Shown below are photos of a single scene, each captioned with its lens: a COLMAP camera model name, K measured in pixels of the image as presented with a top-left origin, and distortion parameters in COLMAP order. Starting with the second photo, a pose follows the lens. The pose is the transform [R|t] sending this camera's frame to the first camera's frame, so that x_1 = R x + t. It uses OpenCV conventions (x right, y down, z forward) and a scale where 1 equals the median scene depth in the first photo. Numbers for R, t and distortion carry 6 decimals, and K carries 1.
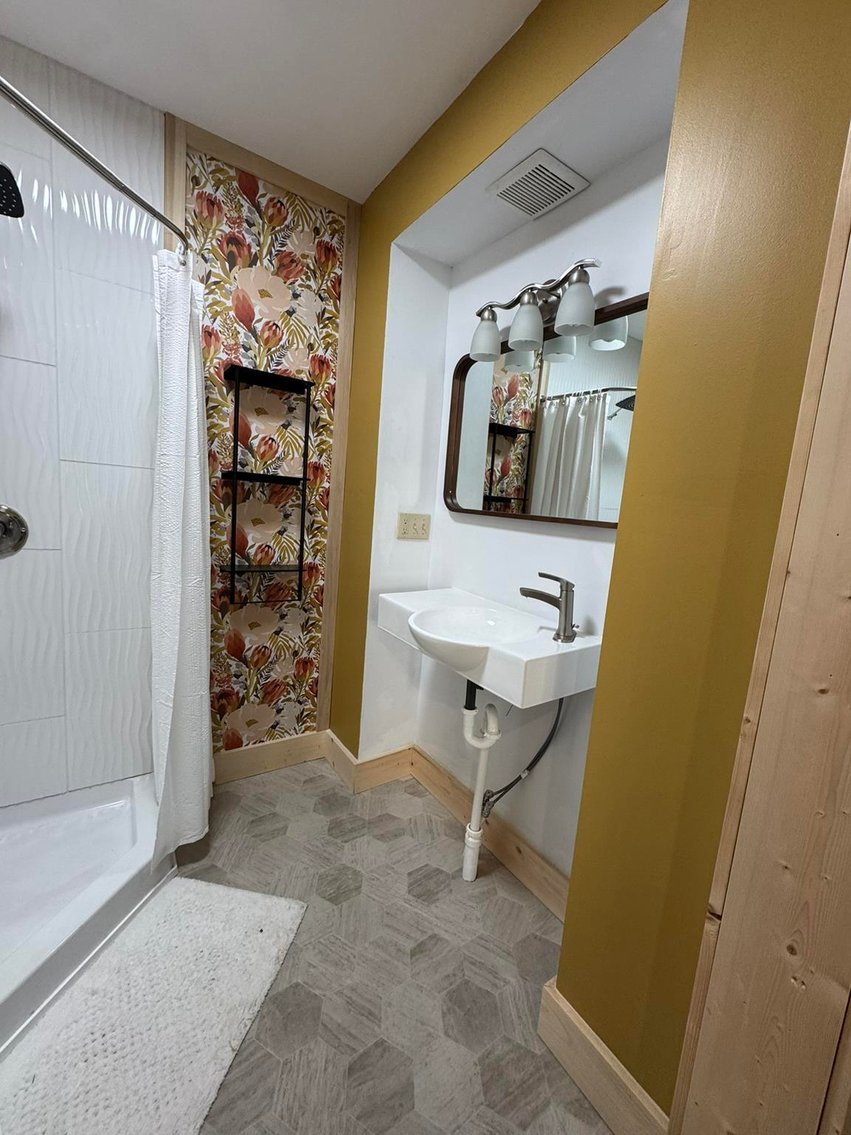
lens RADIAL K [[451.9, 0, 424.6], [0, 451.9, 564.0], [0, 0, 1]] dist [-0.002565, 0.000024]
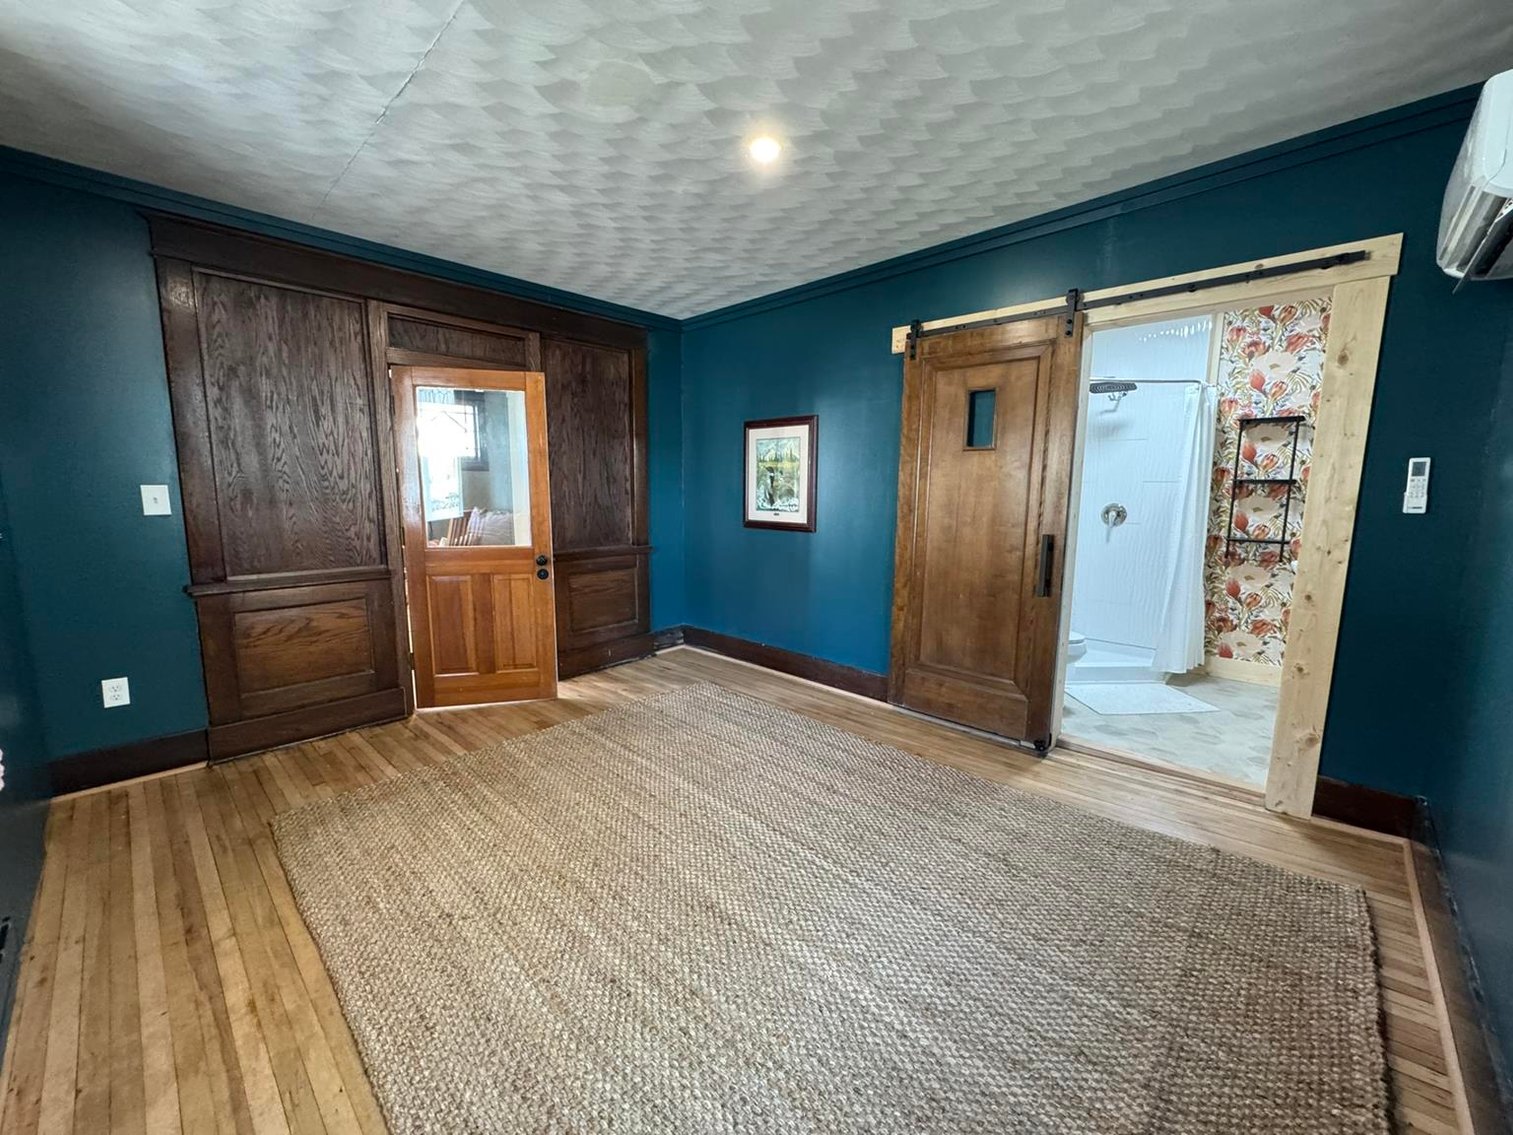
lens RADIAL K [[602.4, 0, 752.6], [0, 602.4, 569.4], [0, 0, 1]] dist [-0.002565, 0.000024]
pose [[0.210515, 0.056003, -0.975985, 1.291849], [-0.119748, 0.992317, 0.031112, 0.253264], [0.970229, 0.110322, 0.215604, -1.100904]]
